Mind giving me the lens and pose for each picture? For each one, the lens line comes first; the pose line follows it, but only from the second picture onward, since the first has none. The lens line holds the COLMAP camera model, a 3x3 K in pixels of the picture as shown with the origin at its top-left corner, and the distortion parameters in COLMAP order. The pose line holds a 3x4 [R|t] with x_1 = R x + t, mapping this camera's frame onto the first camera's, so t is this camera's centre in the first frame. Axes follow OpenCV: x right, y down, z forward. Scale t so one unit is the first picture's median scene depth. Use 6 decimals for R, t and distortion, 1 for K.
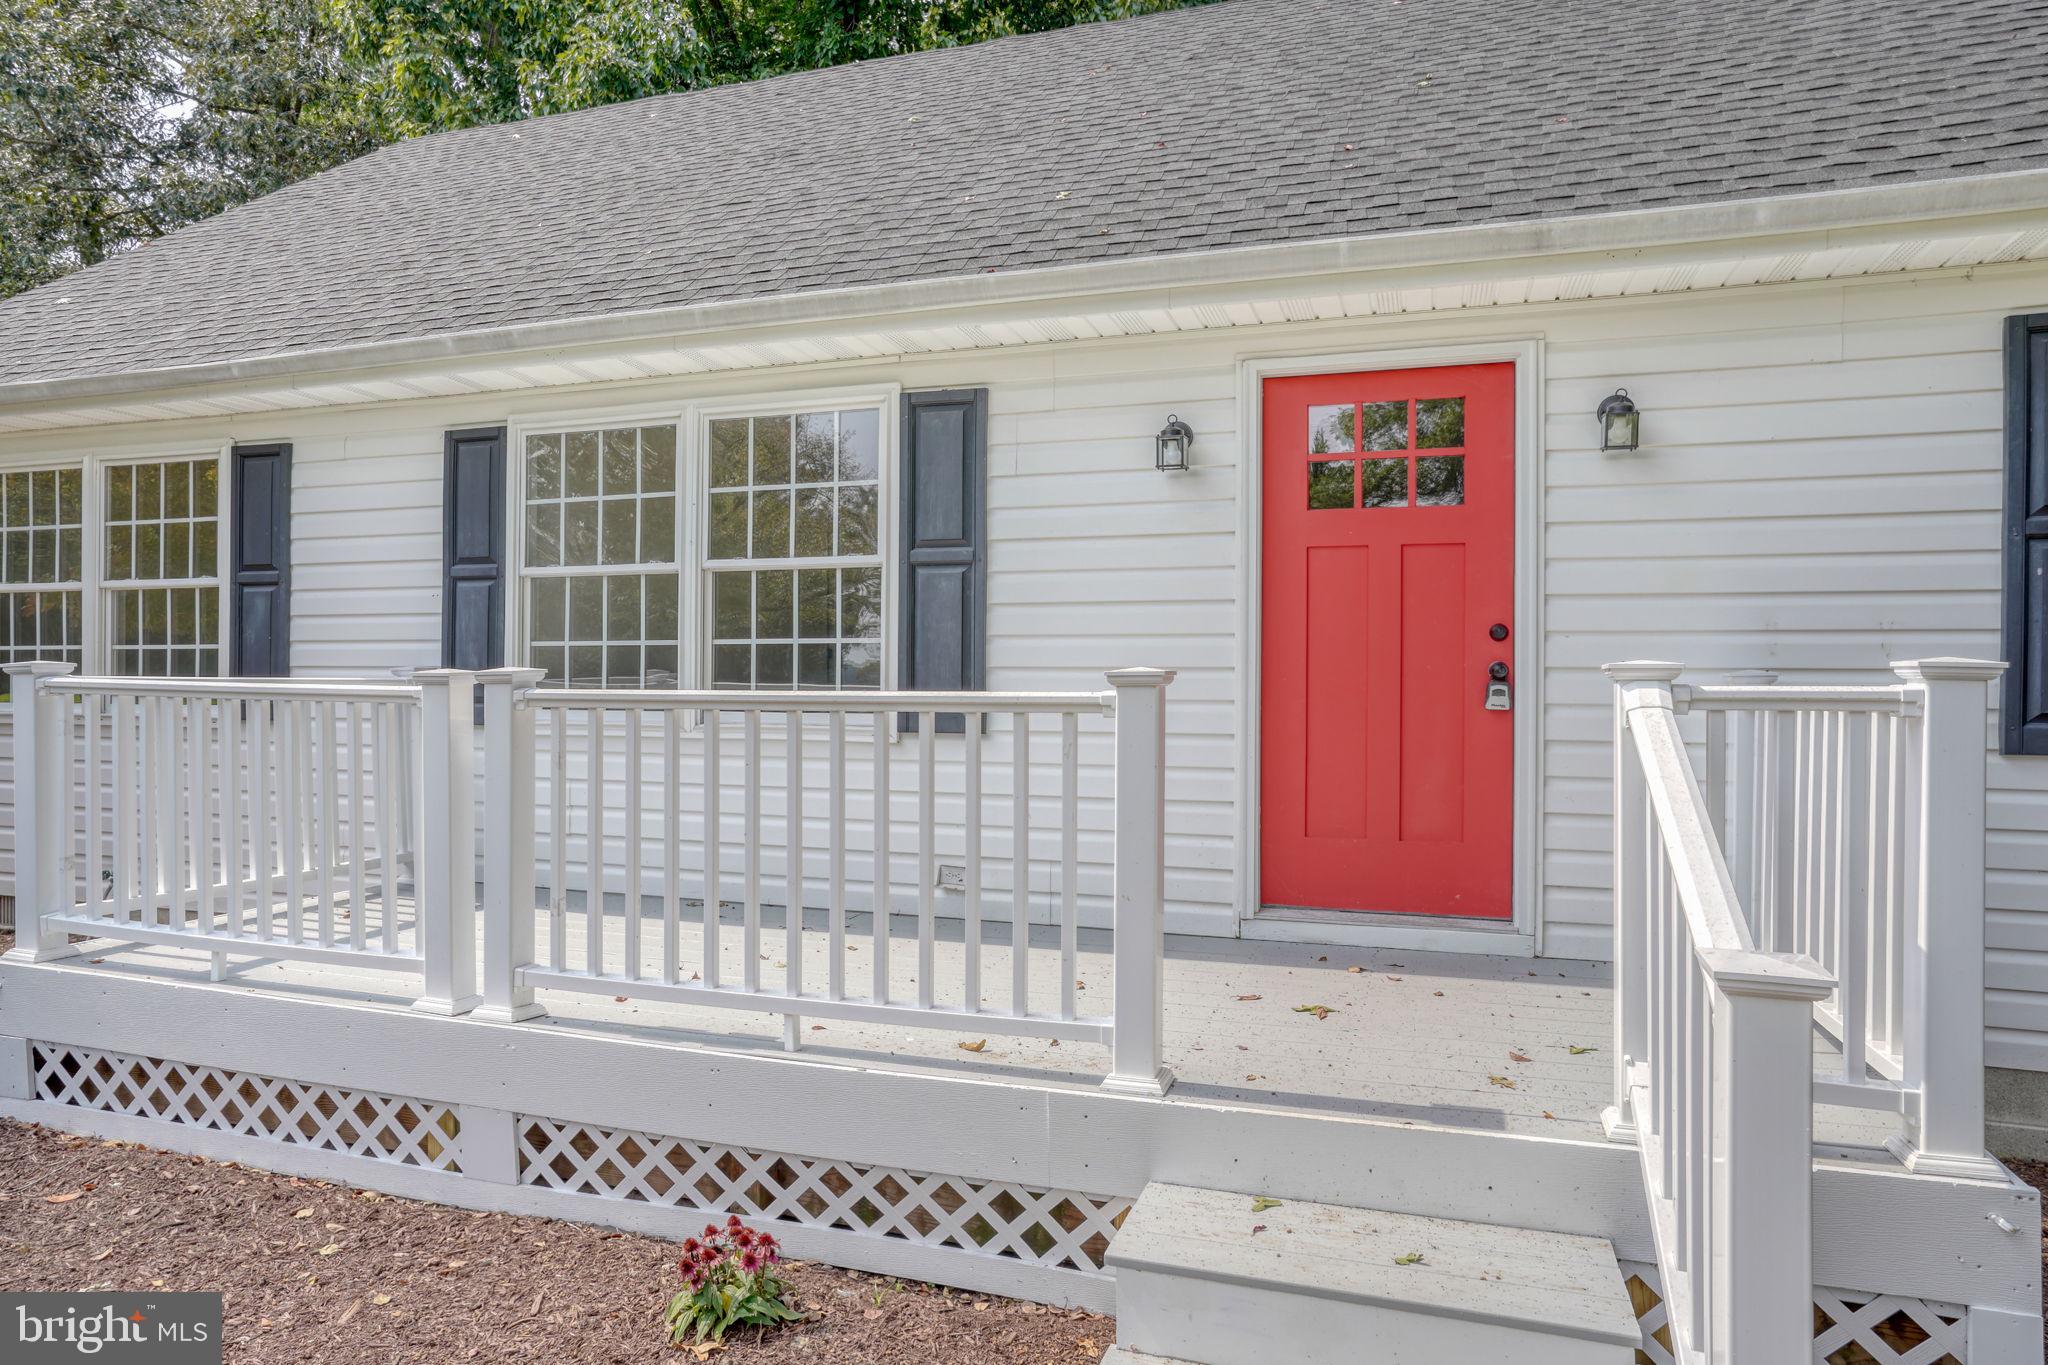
lens RADIAL K [[1229.9, 0, 1013.6], [0, 1229.9, 691.9], [0, 0, 1]] dist [-0.031144, 0.034683]
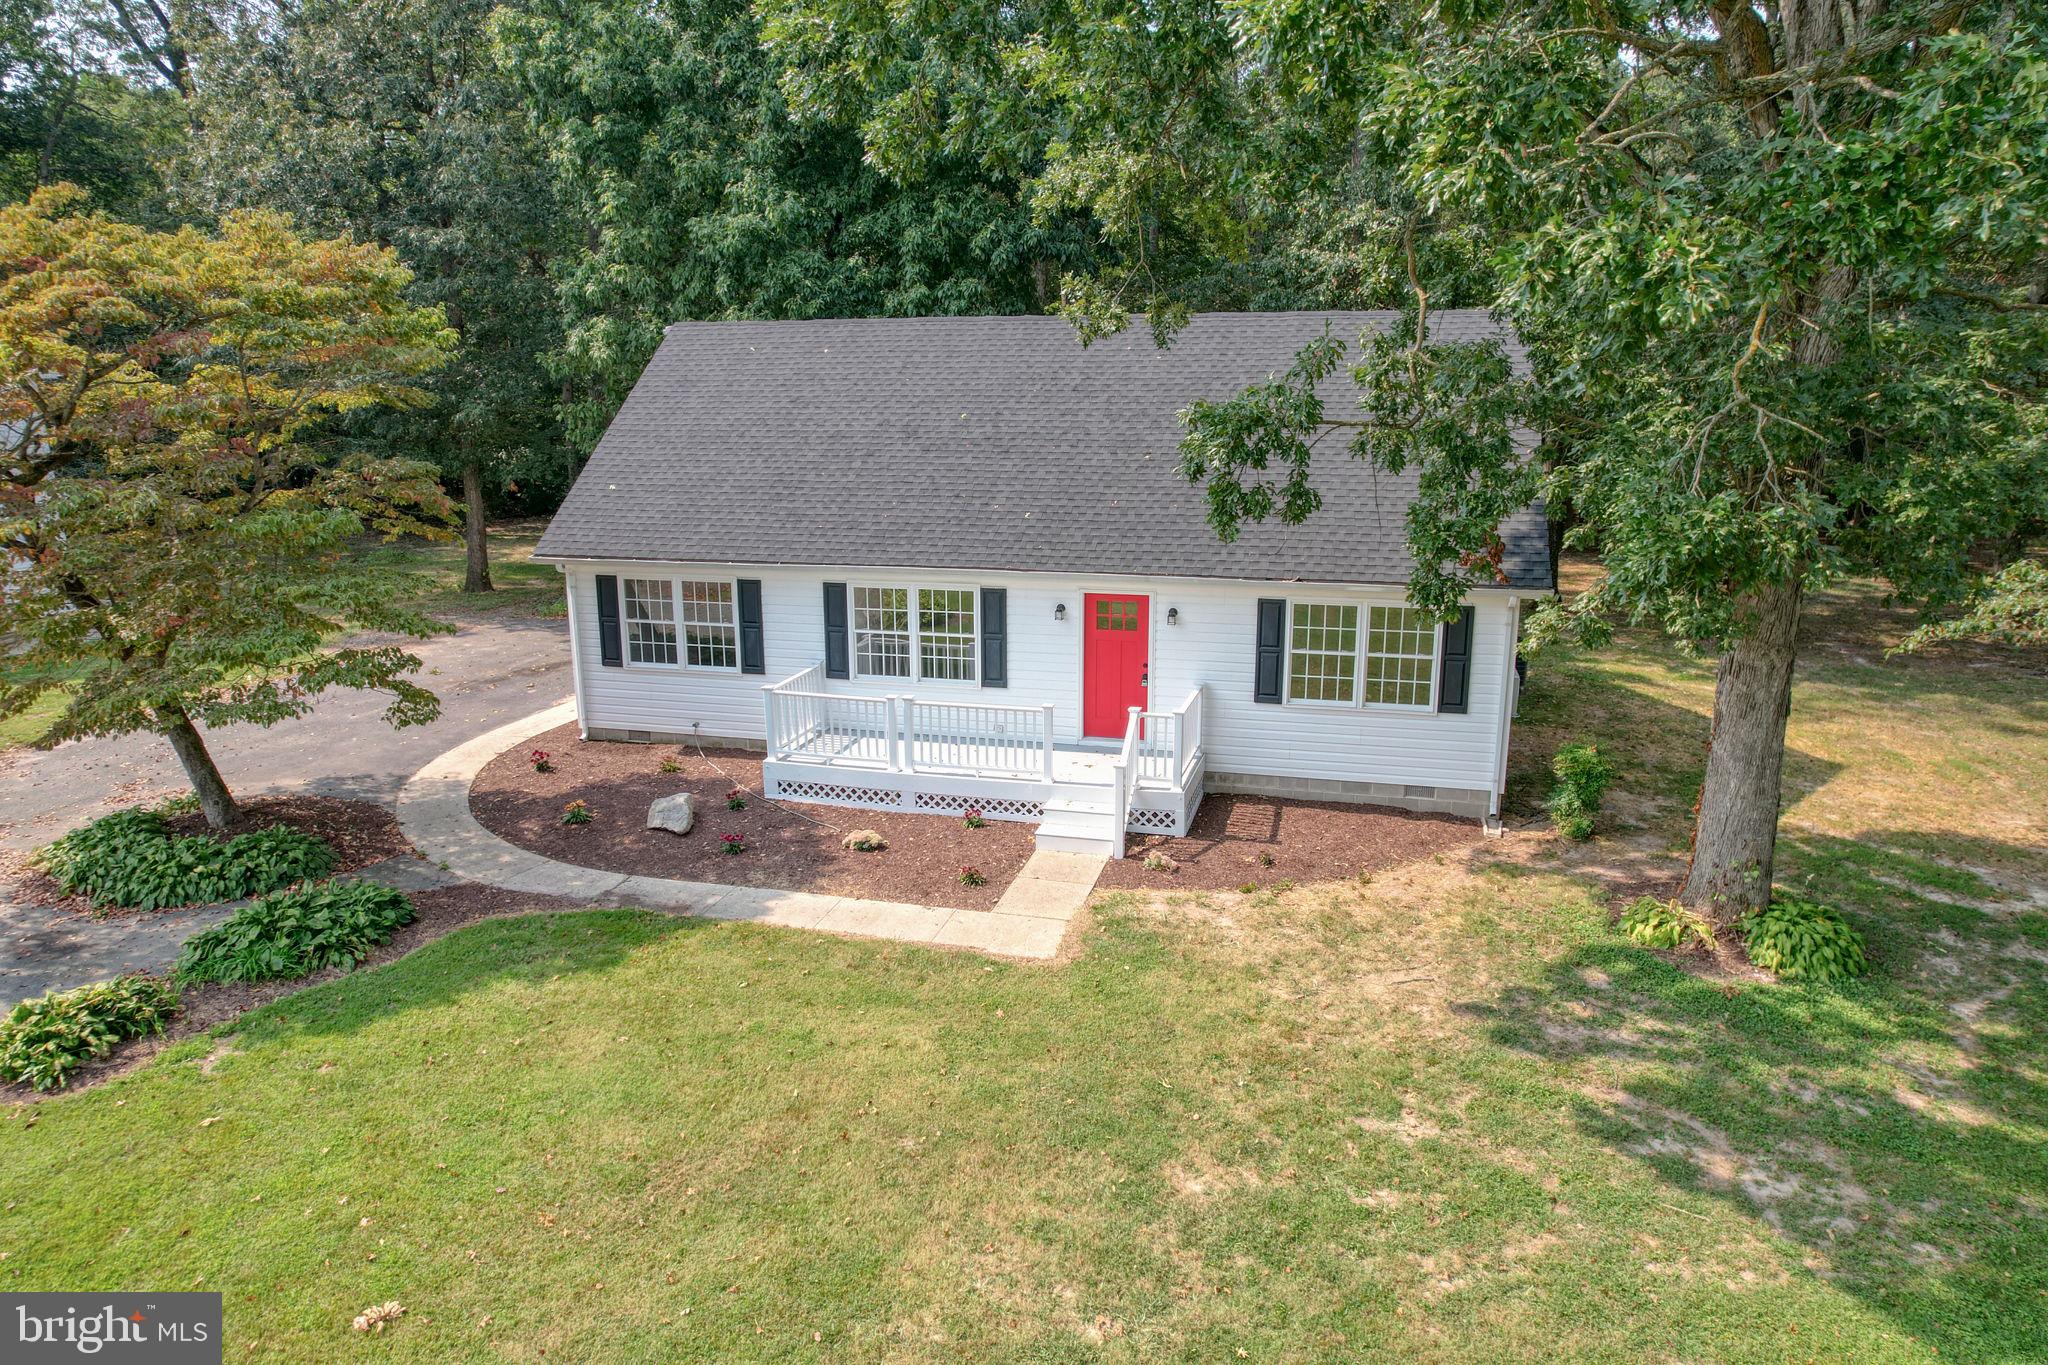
lens RADIAL K [[1317.5, 0, 1024.0], [0, 1317.5, 682.5], [0, 0, 1]] dist [-0.020311, 0.003352]
pose [[0.998117, -0.024288, 0.056327, -0.184315], [0.010883, 0.973820, 0.227058, -0.820939], [-0.060367, -0.226018, 0.972251, -2.611469]]
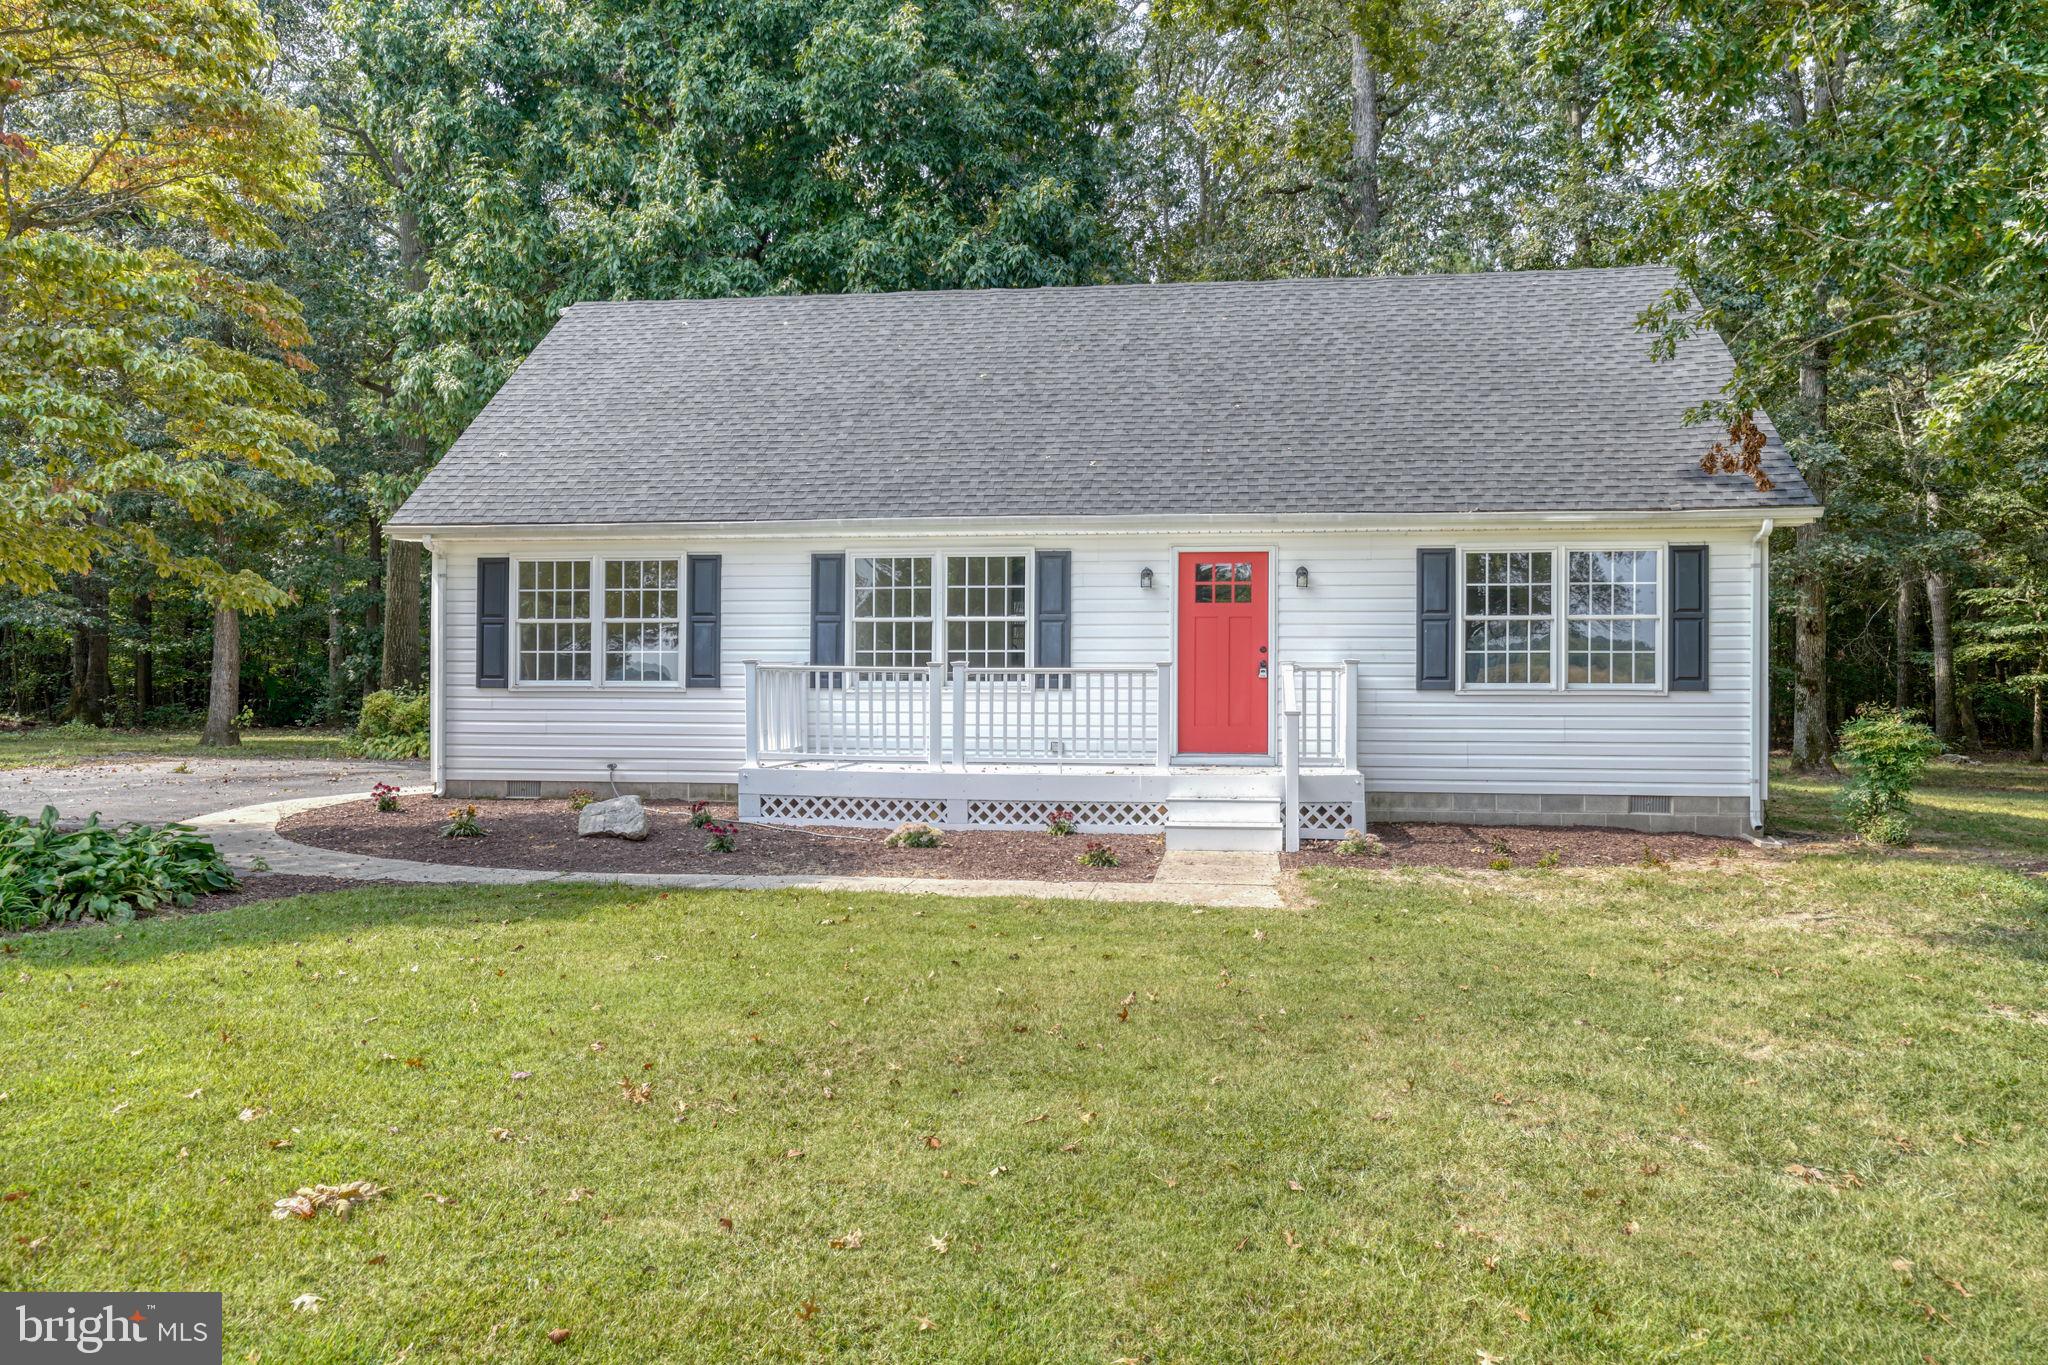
lens RADIAL K [[1534.5, 0, 1017.3], [0, 1534.5, 692.6], [0, 0, 1]] dist [0.036182, 0.004996]
pose [[0.983608, -0.003306, 0.180290, -0.697900], [0.003226, 0.999995, 0.000737, 0.040650], [-0.180292, -0.000143, 0.983613, -2.079271]]
